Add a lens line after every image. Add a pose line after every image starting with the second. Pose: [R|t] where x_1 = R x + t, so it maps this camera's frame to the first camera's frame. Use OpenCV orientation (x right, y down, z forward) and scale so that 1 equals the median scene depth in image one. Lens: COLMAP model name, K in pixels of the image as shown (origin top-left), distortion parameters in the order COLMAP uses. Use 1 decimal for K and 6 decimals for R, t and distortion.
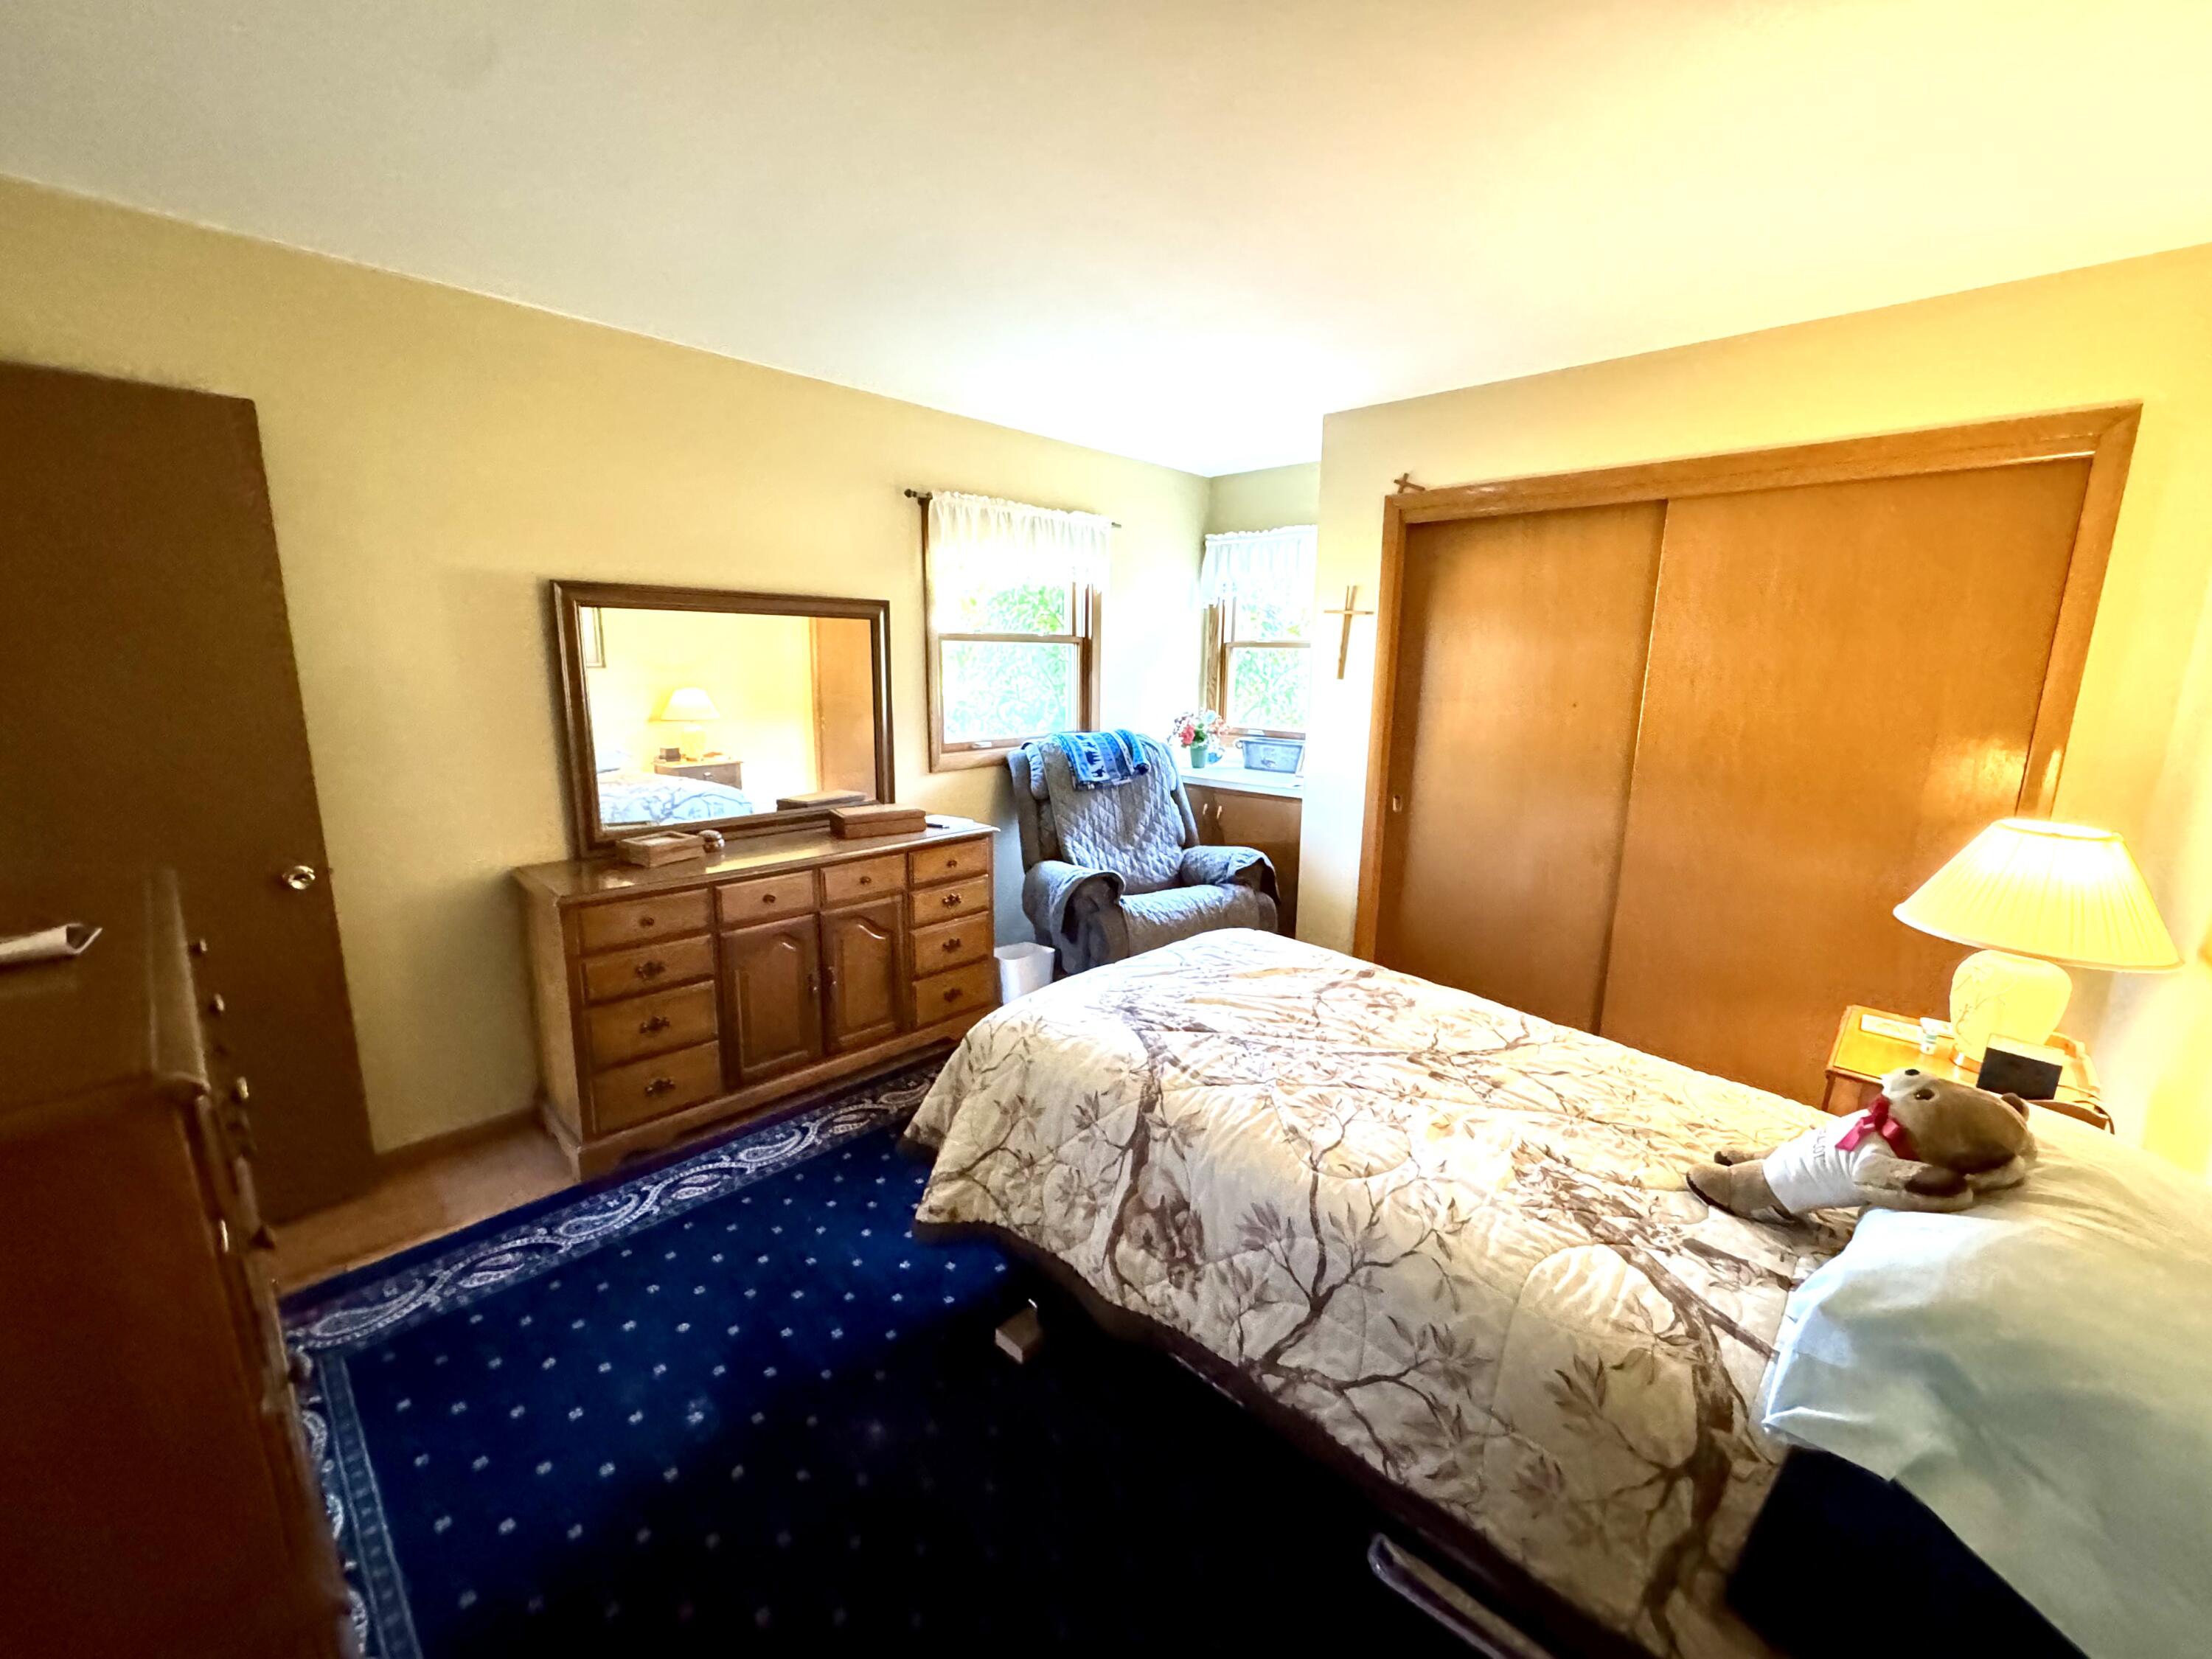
lens RADIAL K [[883.6, 0, 1108.9], [0, 883.6, 830.8], [0, 0, 1]] dist [-0.003371, 0.000876]
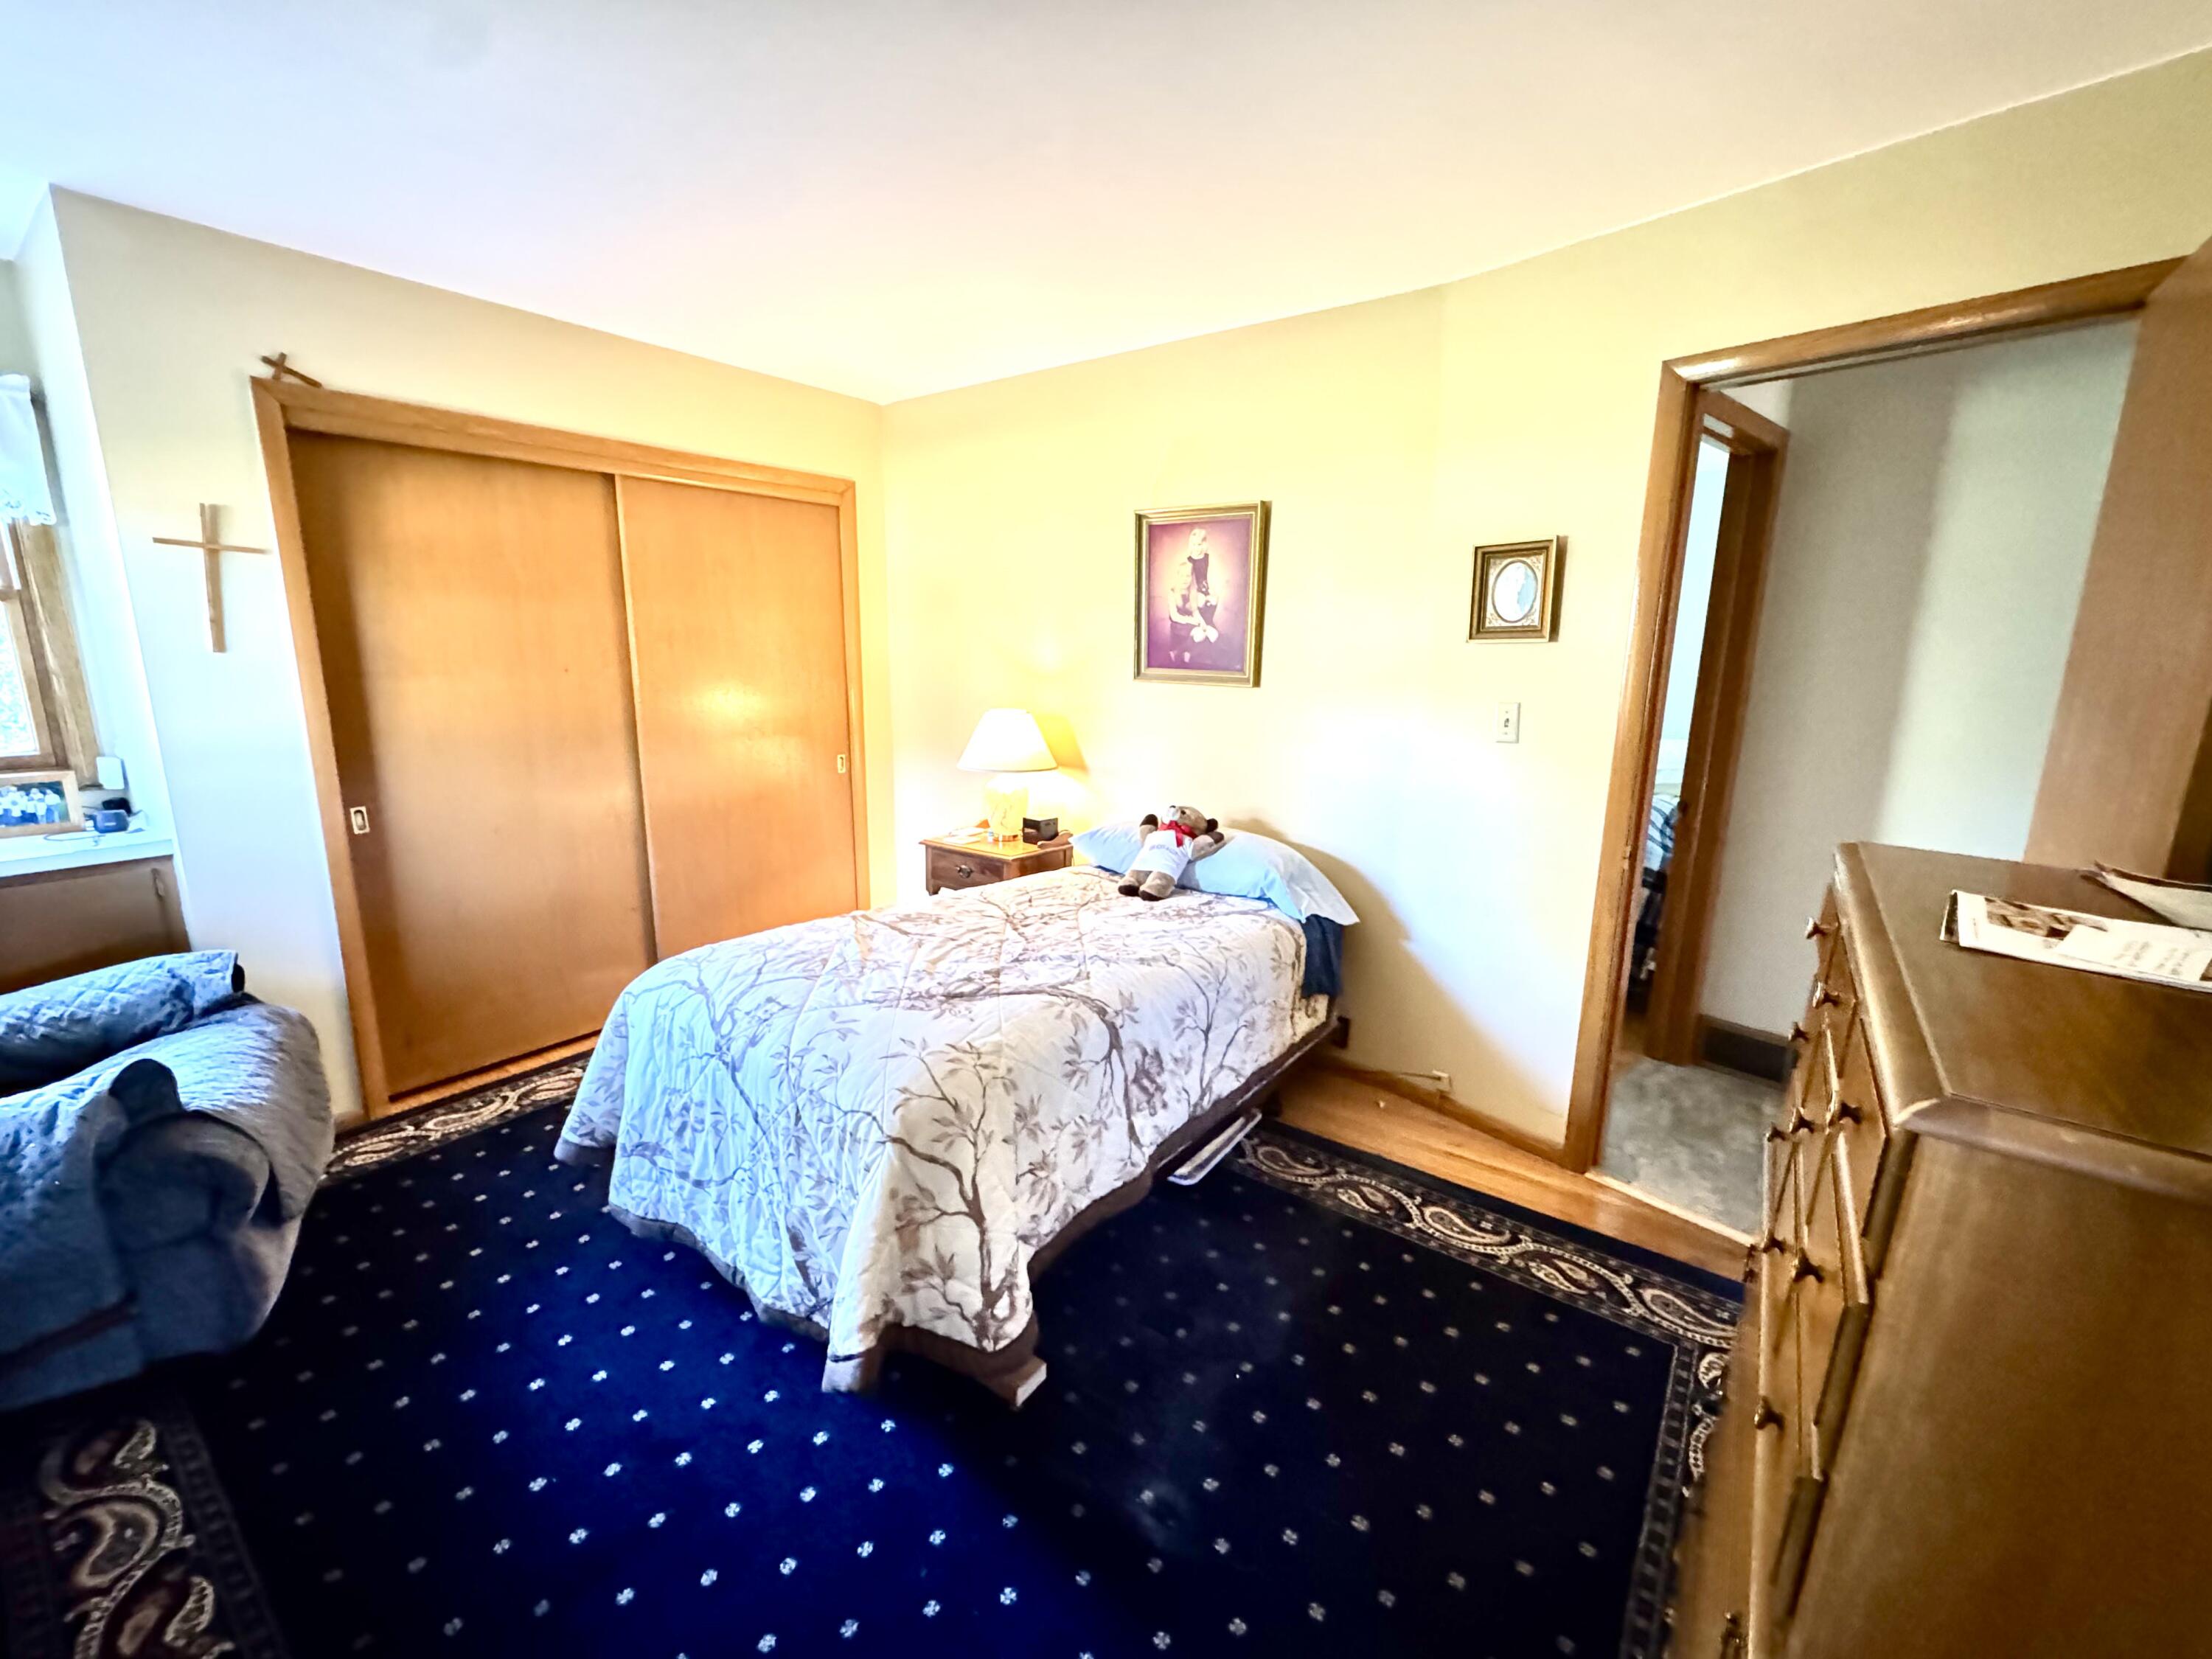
lens RADIAL K [[883.6, 0, 1106.2], [0, 883.6, 823.7], [0, 0, 1]] dist [-0.003371, 0.000876]
pose [[-0.099695, -0.214746, 0.971568, -0.749290], [0.181170, 0.956193, 0.229939, -0.139350], [-0.978385, 0.198943, -0.056422, 0.732314]]
